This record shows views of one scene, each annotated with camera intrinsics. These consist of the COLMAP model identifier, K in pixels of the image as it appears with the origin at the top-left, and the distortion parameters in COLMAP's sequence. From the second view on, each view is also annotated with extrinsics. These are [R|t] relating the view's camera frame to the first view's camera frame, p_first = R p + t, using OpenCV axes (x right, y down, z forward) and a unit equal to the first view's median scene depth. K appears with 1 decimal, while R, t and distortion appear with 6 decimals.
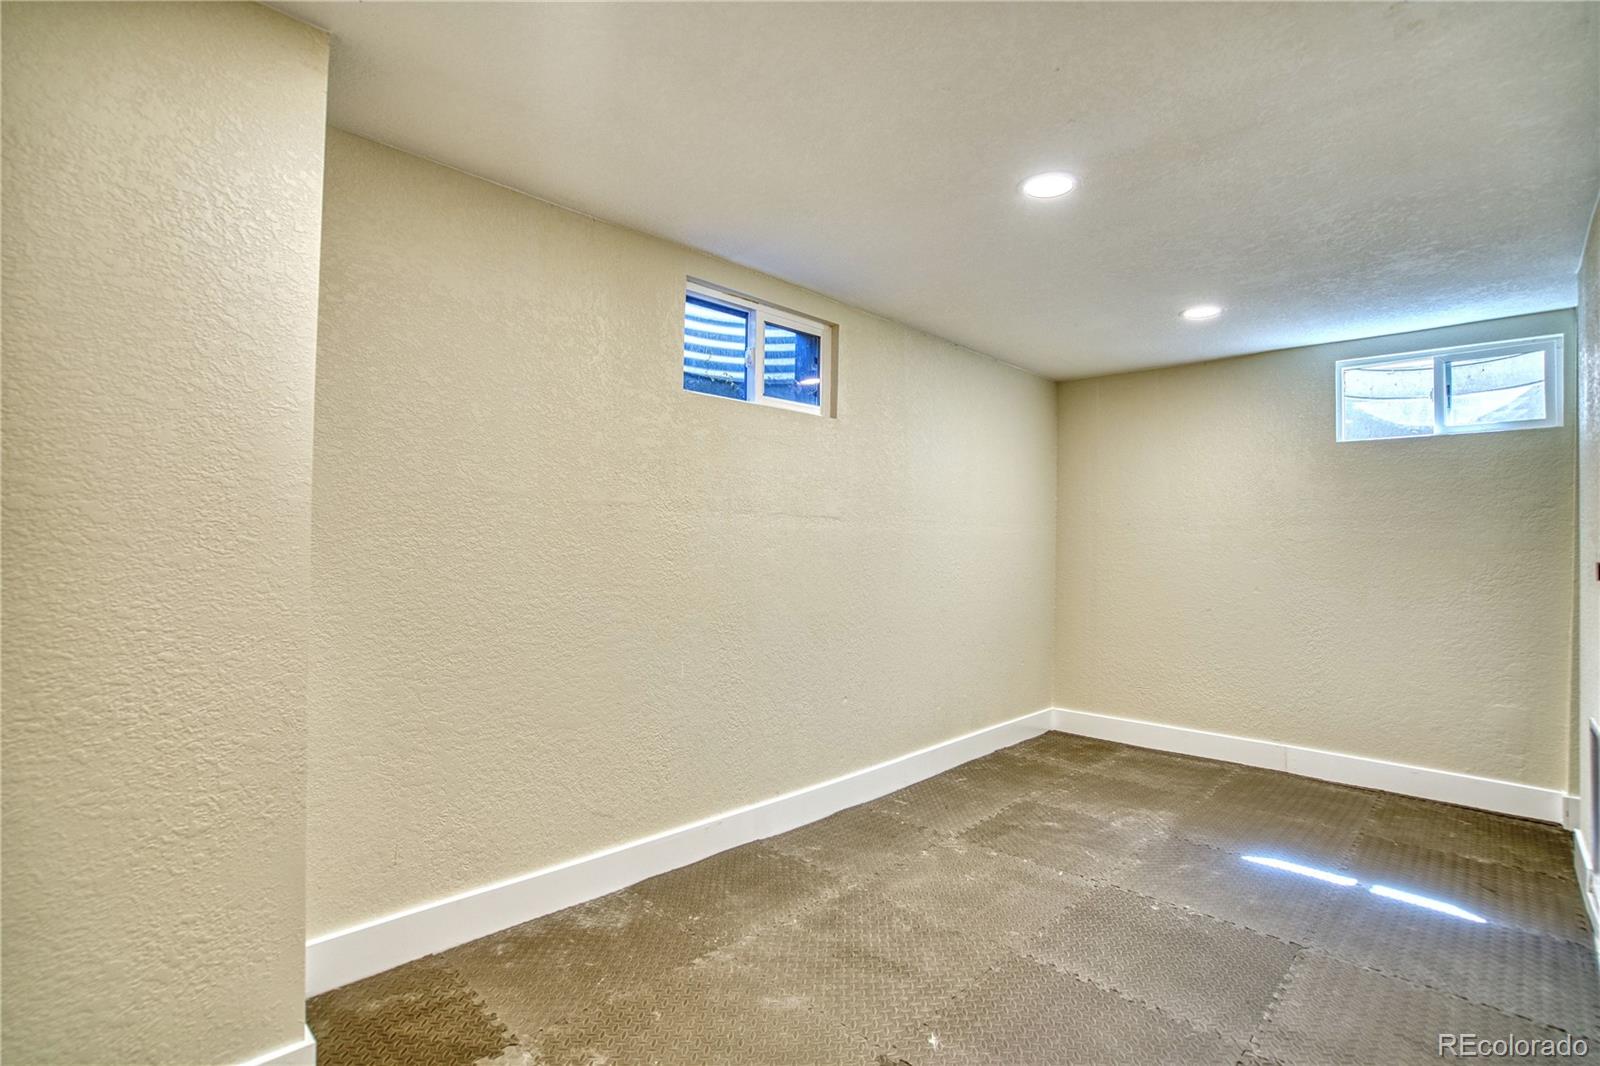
lens RADIAL K [[742.6, 0, 799.1], [0, 742.6, 529.7], [0, 0, 1]] dist [-0.048328, 0.015029]
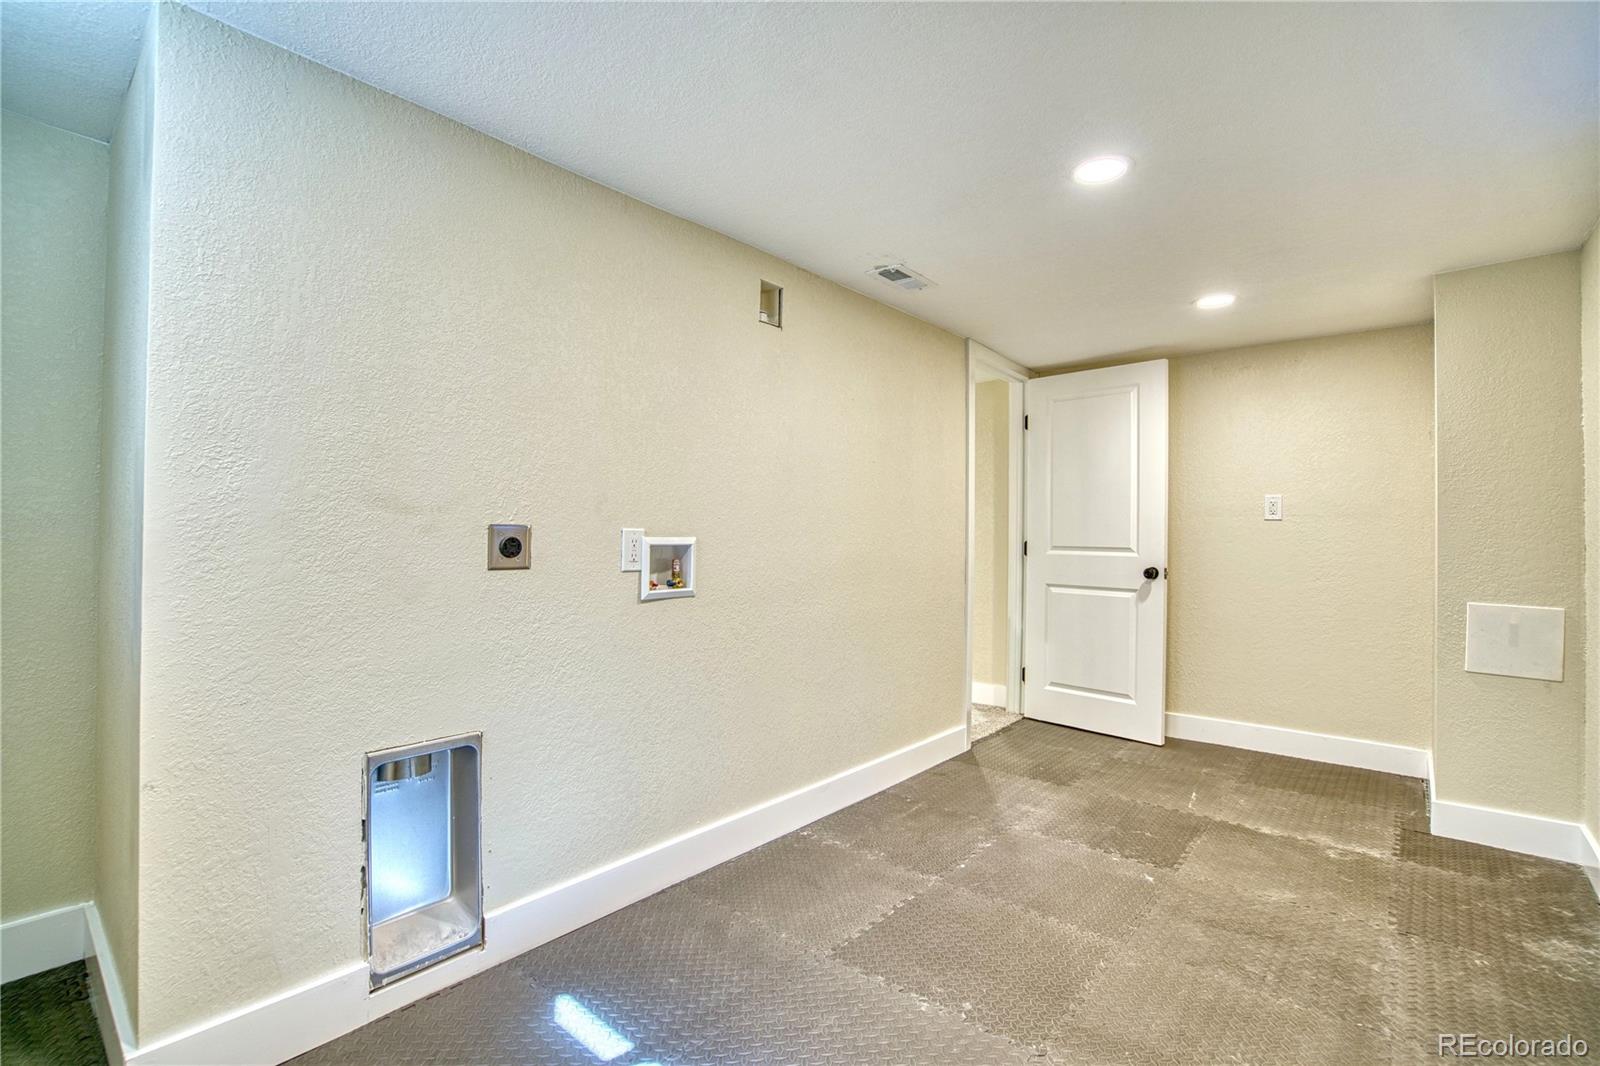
lens RADIAL K [[742.6, 0, 800.2], [0, 742.6, 530.2], [0, 0, 1]] dist [-0.048328, 0.015029]
pose [[-0.996539, -0.021173, -0.080383, 0.831661], [-0.019568, 0.999594, -0.020692, 0.045859], [0.080789, -0.019047, -0.996549, 1.981841]]
